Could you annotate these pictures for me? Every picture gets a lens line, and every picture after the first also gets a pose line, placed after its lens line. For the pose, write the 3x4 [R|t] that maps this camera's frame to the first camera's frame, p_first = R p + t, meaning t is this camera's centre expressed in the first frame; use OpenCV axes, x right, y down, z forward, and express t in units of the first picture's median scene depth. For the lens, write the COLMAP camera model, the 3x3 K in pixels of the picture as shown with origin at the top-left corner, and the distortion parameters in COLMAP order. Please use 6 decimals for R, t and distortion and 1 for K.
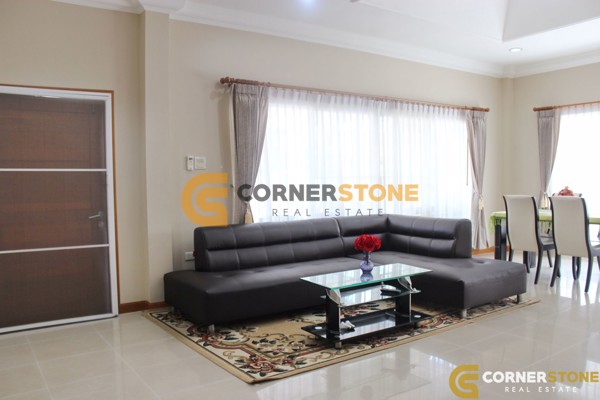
lens RADIAL K [[507.2, 0, 305.0], [0, 507.2, 199.9], [0, 0, 1]] dist [-0.157046, 0.132888]
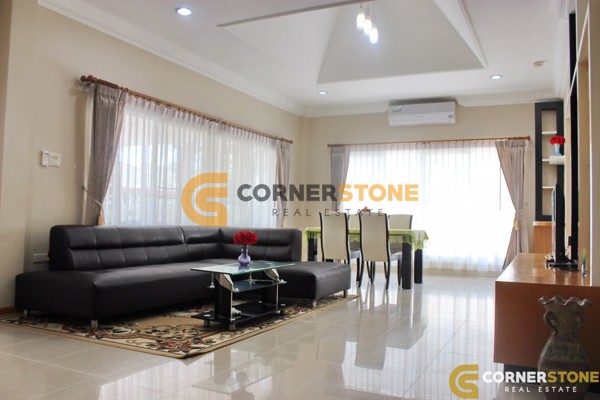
lens RADIAL K [[507.2, 0, 305.0], [0, 507.2, 199.9], [0, 0, 1]] dist [-0.157046, 0.132888]
pose [[0.872495, 0.054763, 0.485544, -0.240022], [-0.015623, 0.996318, -0.084300, 0.072142], [-0.488373, 0.065965, 0.870138, -0.030409]]
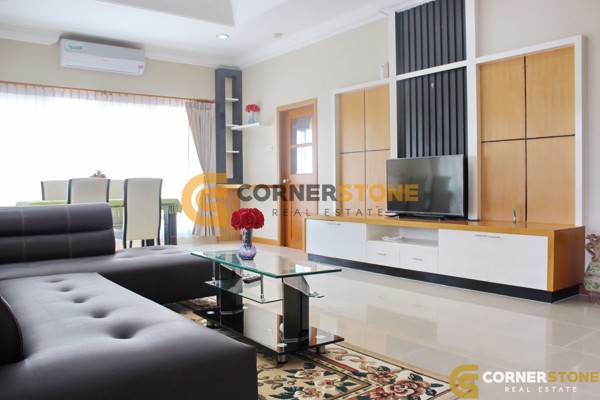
lens RADIAL K [[507.2, 0, 305.0], [0, 507.2, 199.9], [0, 0, 1]] dist [-0.157046, 0.132888]
pose [[-0.048129, -0.011101, 0.998779, -0.477413], [0.053966, 0.998449, 0.013698, 0.040763], [-0.997382, 0.054560, -0.047456, 0.741223]]
